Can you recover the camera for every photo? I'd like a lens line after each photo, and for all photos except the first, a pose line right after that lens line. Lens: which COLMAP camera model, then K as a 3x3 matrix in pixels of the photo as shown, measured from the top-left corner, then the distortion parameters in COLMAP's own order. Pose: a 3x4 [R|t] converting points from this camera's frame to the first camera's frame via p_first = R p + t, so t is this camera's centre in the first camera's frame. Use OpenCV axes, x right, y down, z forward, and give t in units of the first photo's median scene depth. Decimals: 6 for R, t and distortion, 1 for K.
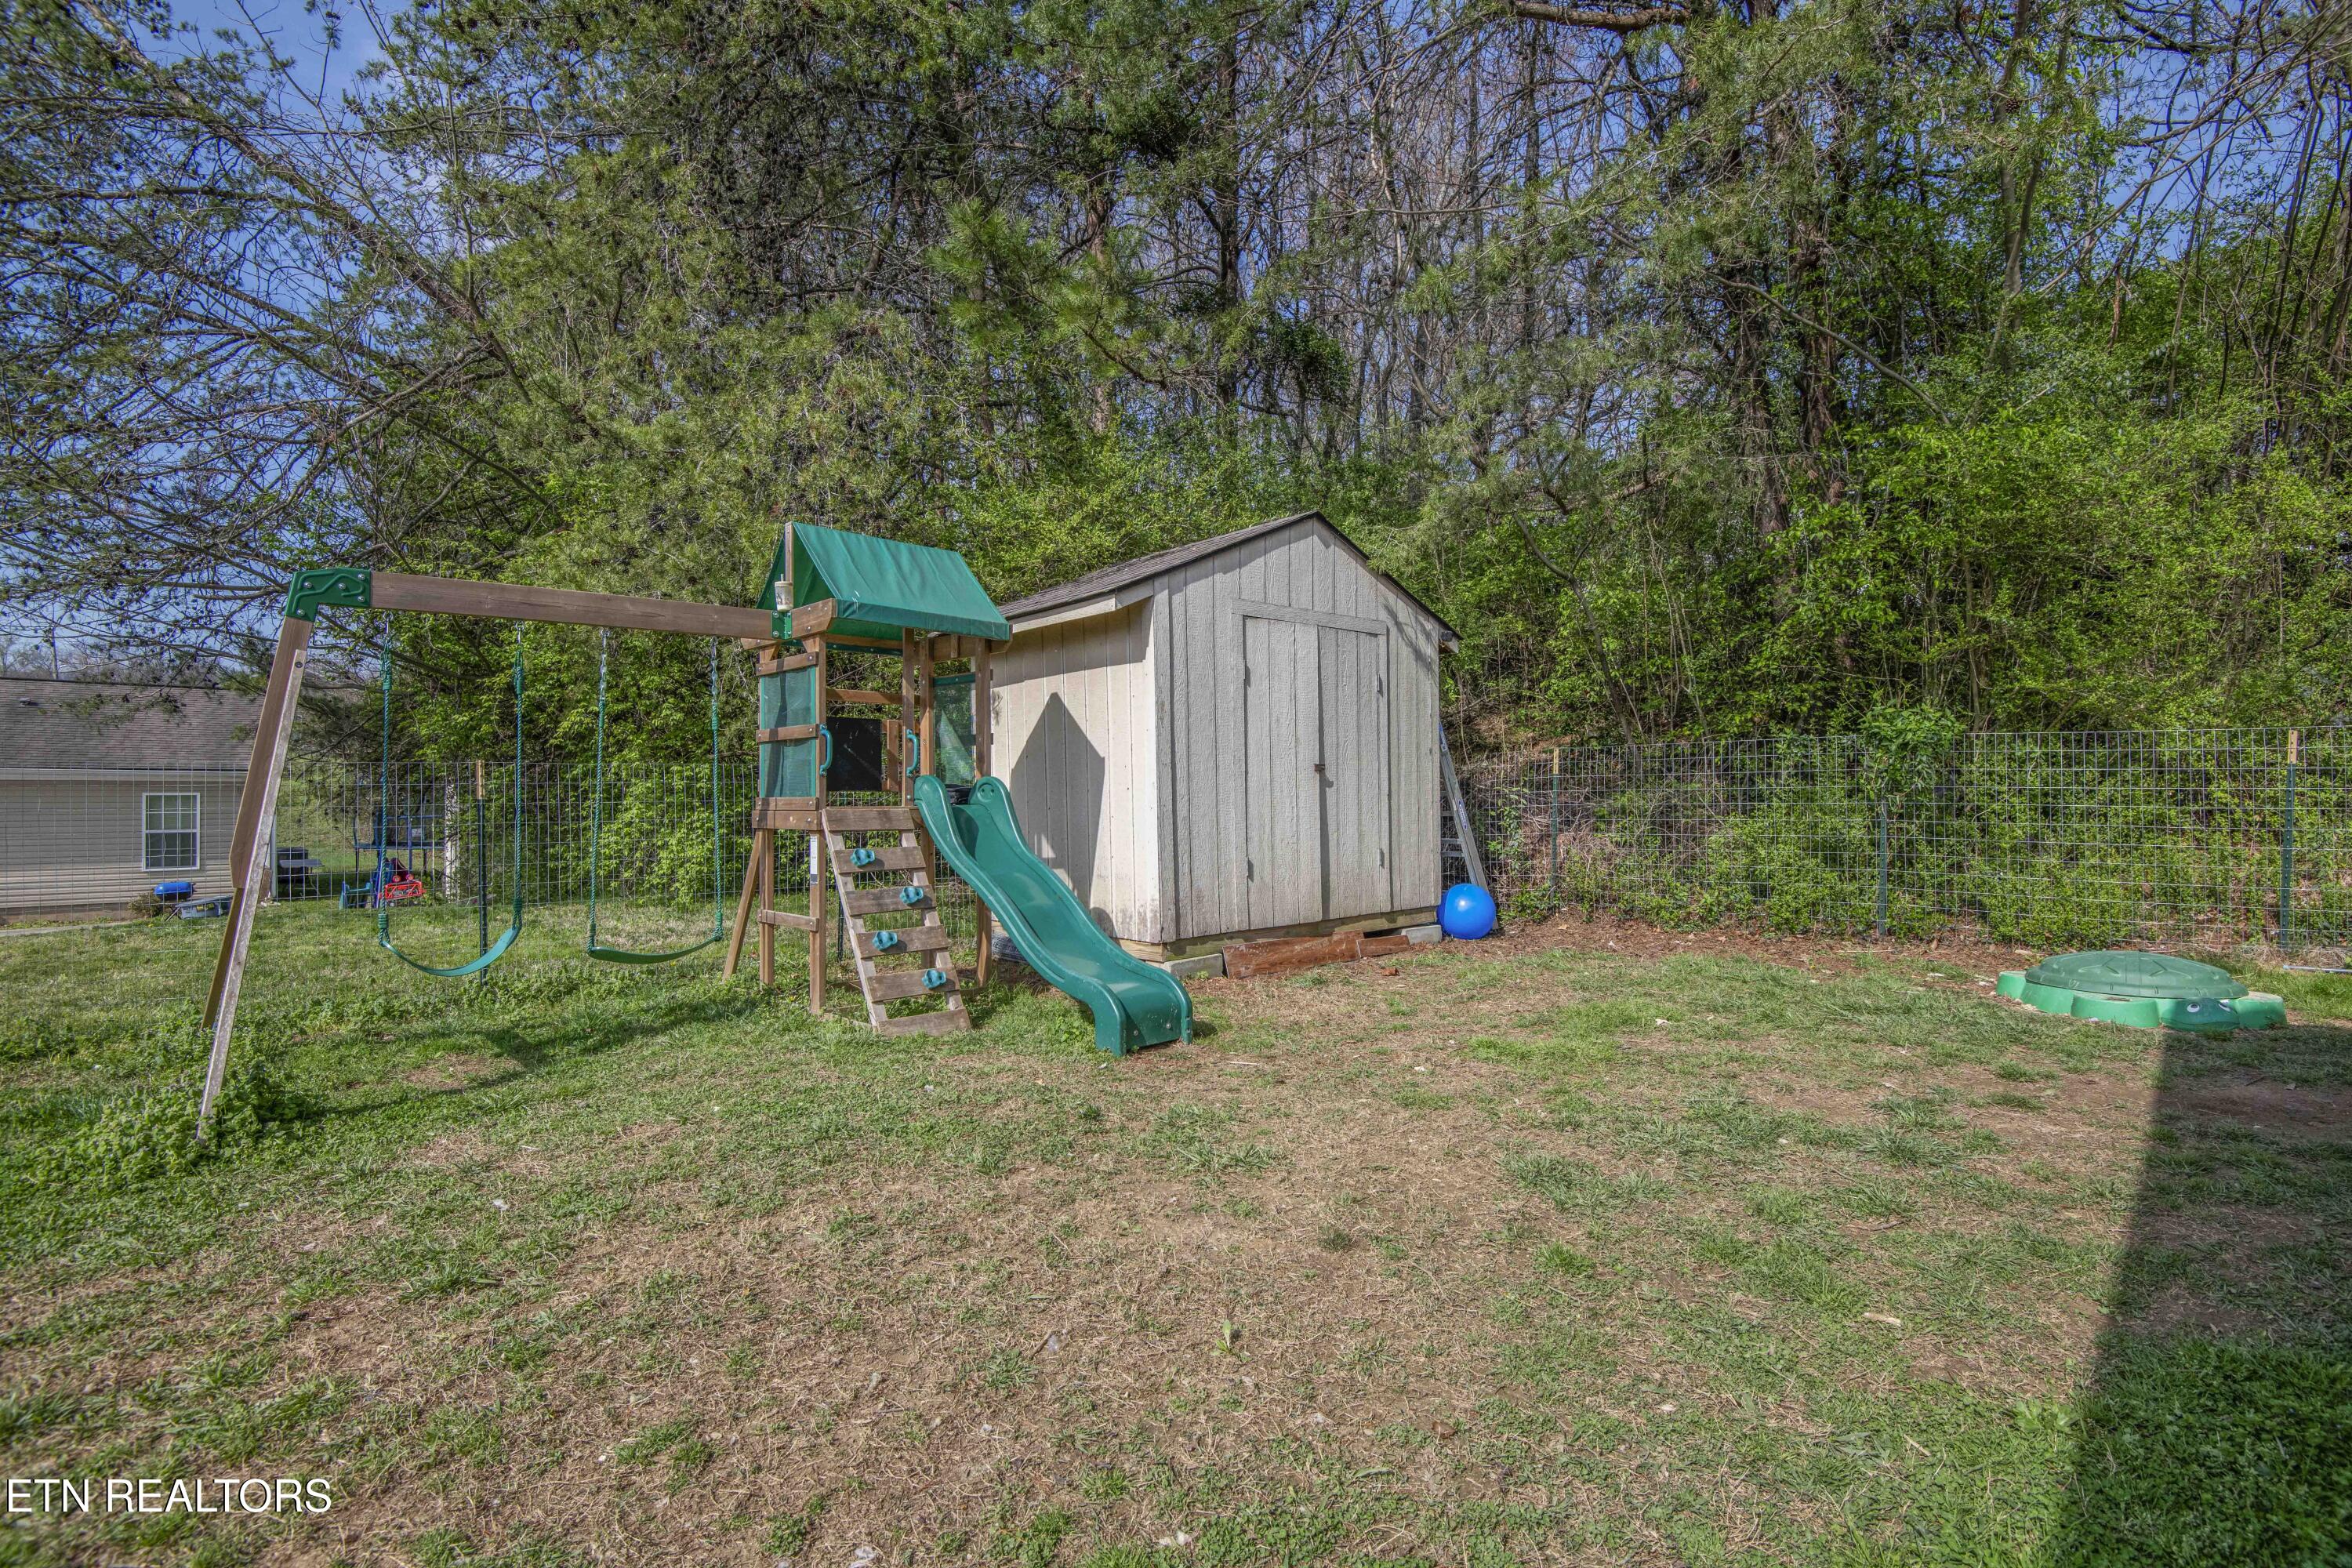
lens RADIAL K [[1097.9, 0, 1188.8], [0, 1097.9, 786.2], [0, 0, 1]] dist [-0.014846, -0.013599]
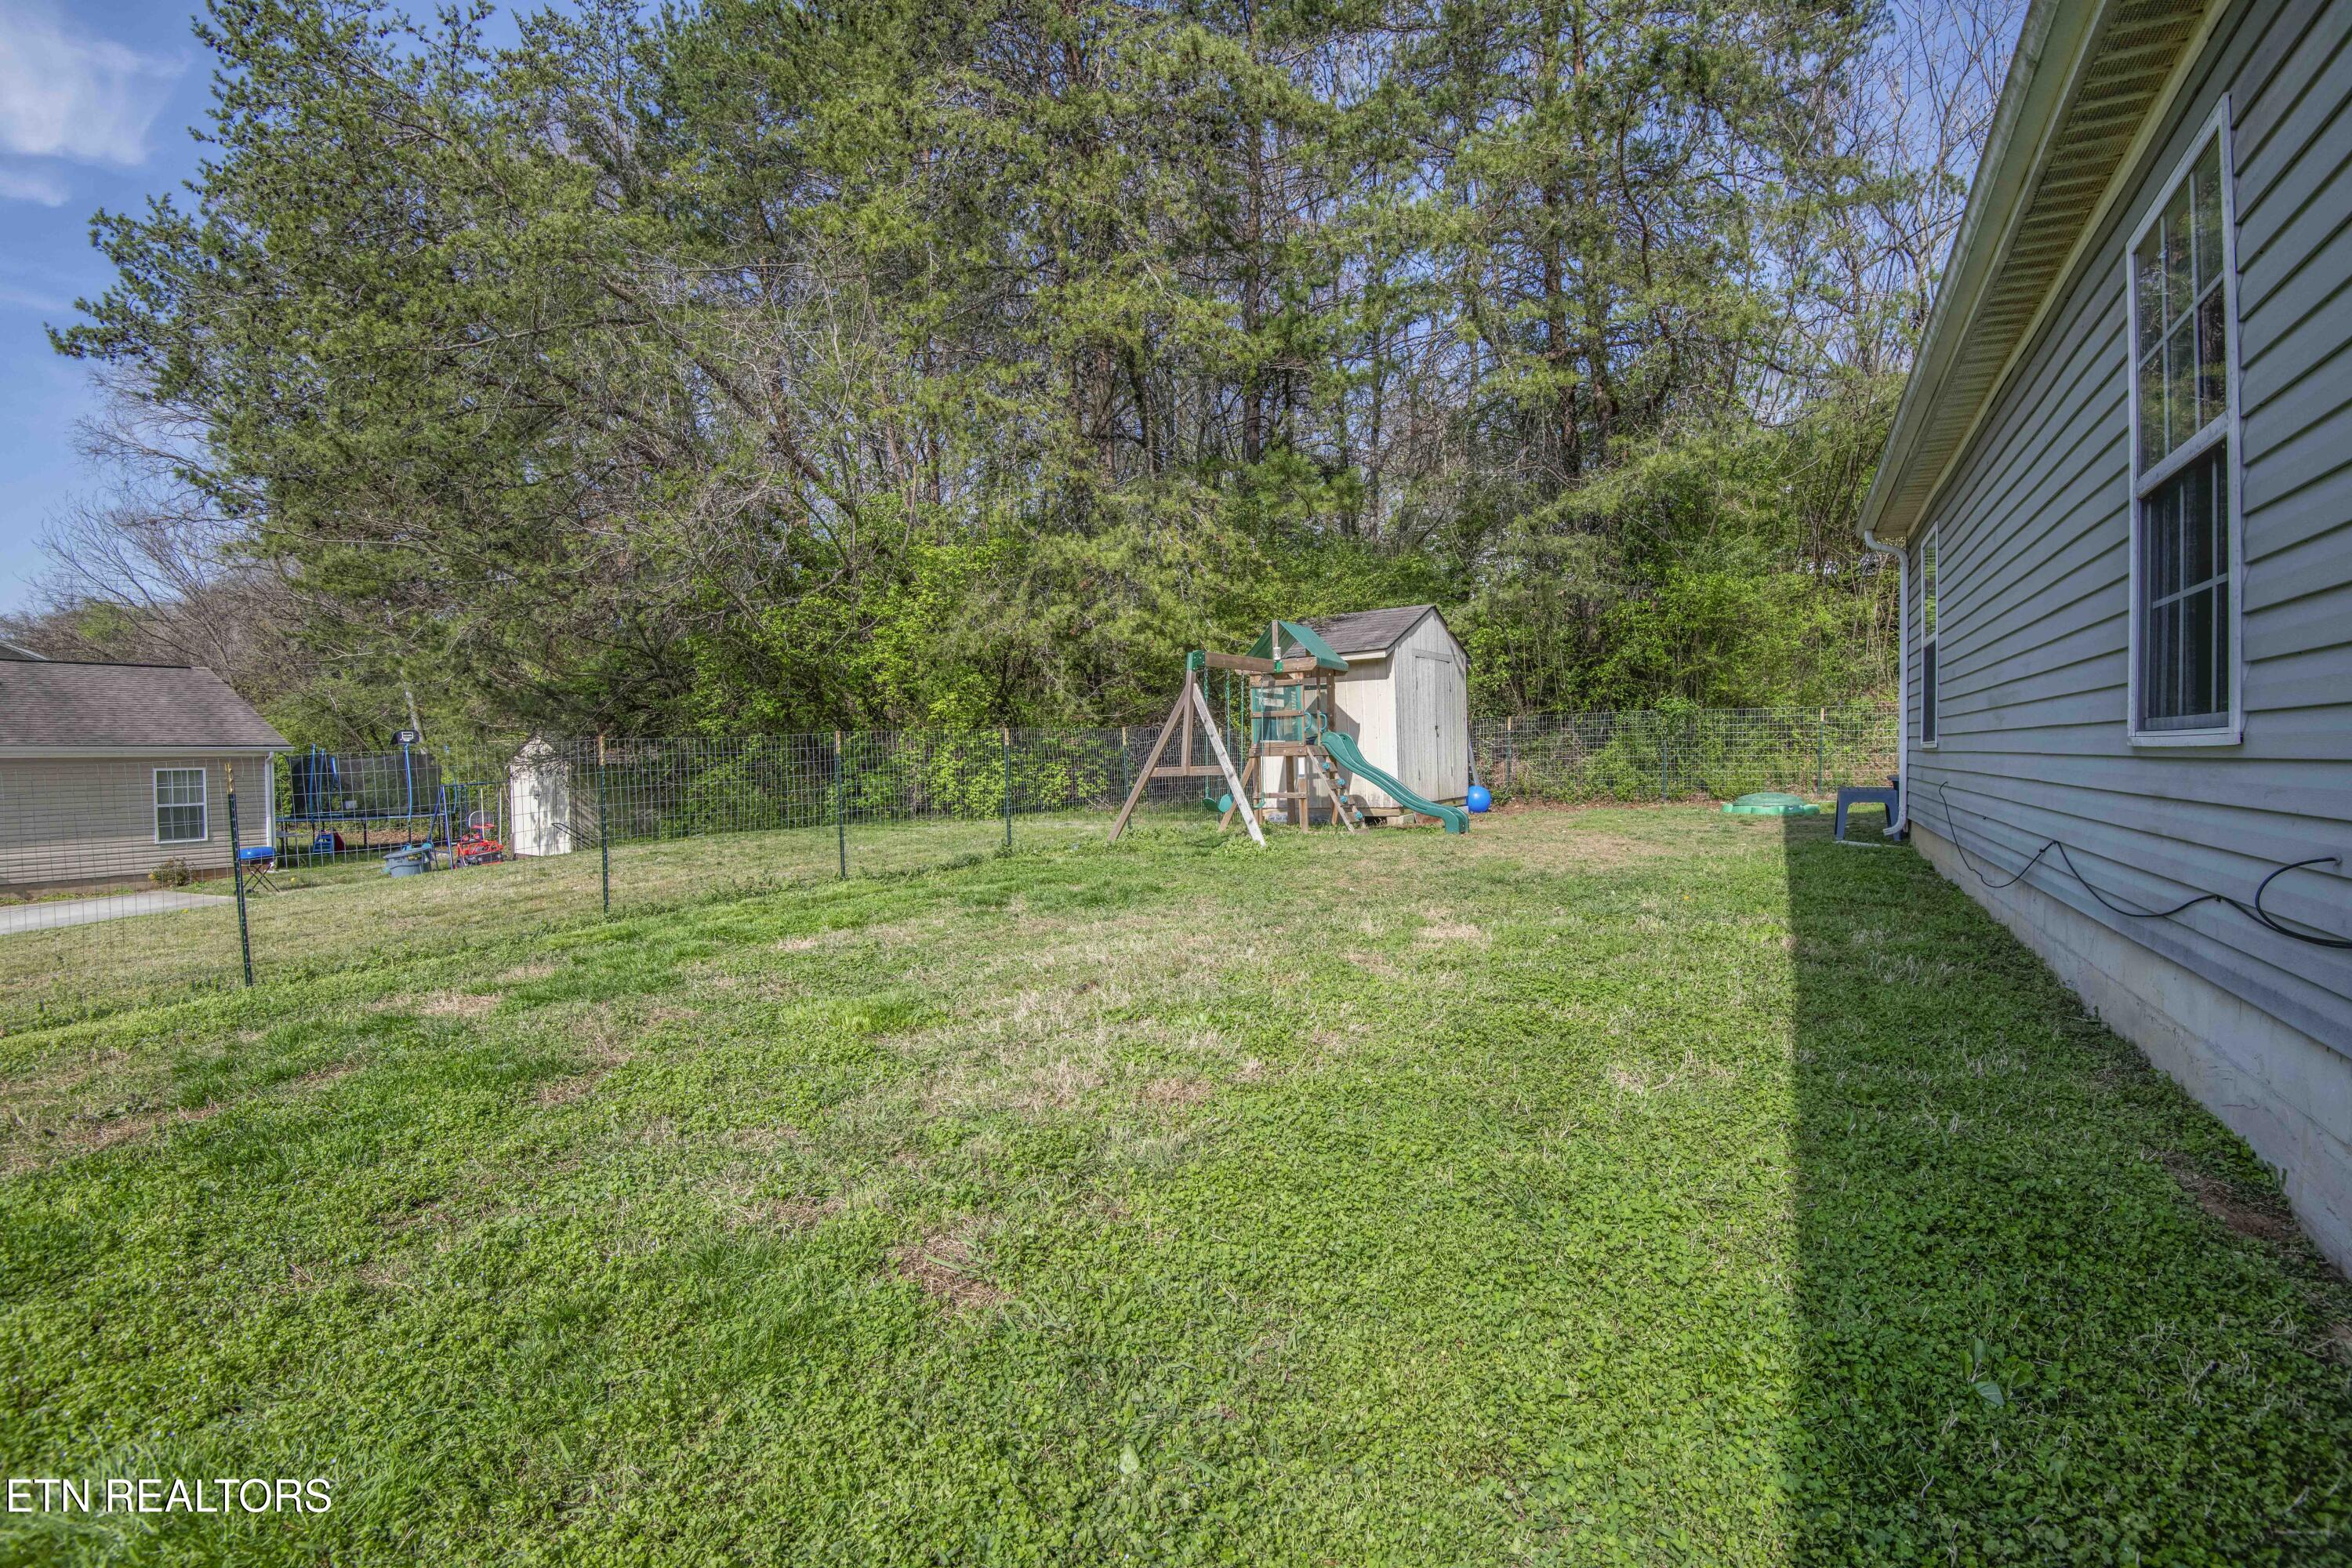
lens RADIAL K [[1094.0, 0, 1176.0], [0, 1094.0, 784.0], [0, 0, 1]] dist [-0.012173, -0.008984]
pose [[0.965909, -0.022123, 0.257937, -0.900060], [0.015771, 0.999520, 0.026667, 0.028933], [-0.258403, -0.021690, 0.965794, -0.891829]]
